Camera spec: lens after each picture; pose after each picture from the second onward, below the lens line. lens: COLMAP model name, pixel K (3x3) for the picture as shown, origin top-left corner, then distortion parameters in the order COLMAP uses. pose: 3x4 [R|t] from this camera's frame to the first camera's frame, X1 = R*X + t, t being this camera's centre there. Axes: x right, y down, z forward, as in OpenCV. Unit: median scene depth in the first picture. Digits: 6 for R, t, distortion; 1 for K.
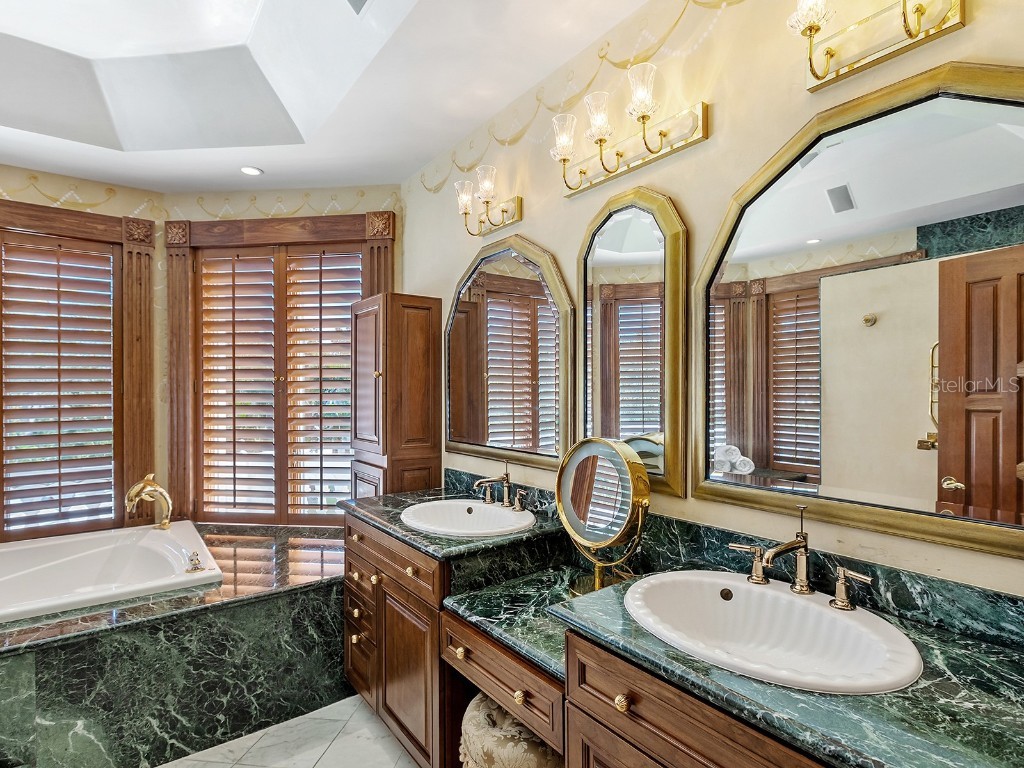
lens RADIAL K [[533.6, 0, 512.0], [0, 533.6, 384.0], [0, 0, 1]] dist [-0.000693, 0.000307]
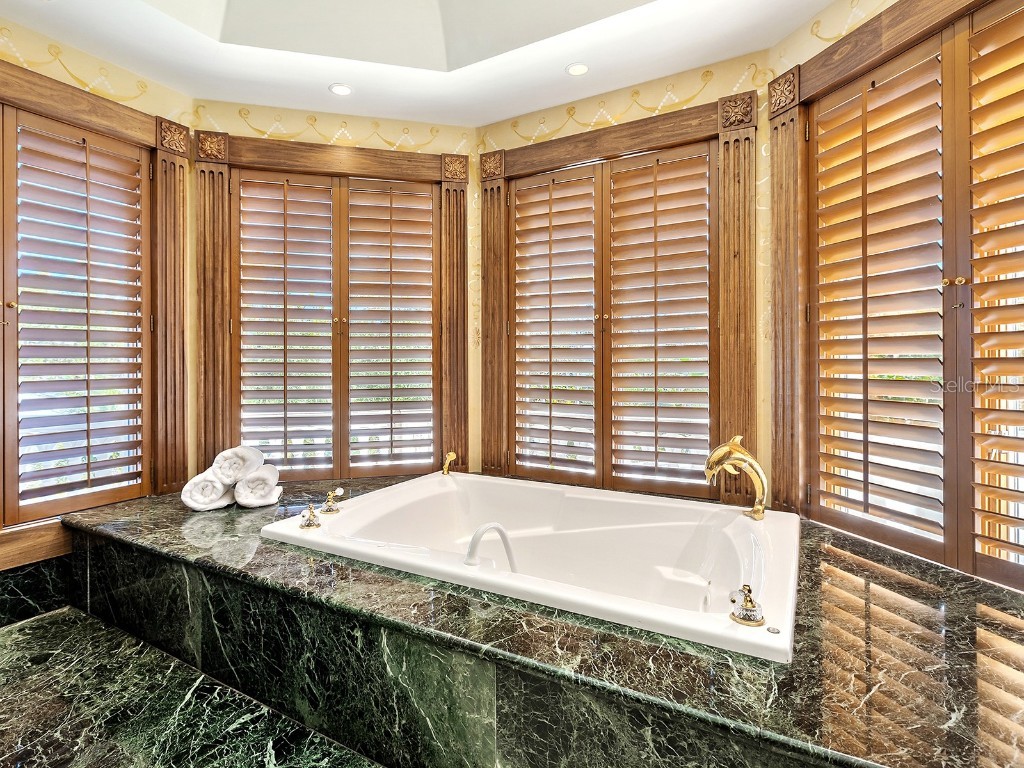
lens RADIAL K [[544.8, 0, 512.5], [0, 544.8, 364.9], [0, 0, 1]] dist [-0.013718, 0.023911]
pose [[0.416224, 0.004879, -0.909249, -0.136459], [0.008847, 0.999917, 0.009416, 0.060388], [0.909219, -0.011963, 0.416146, 0.396404]]
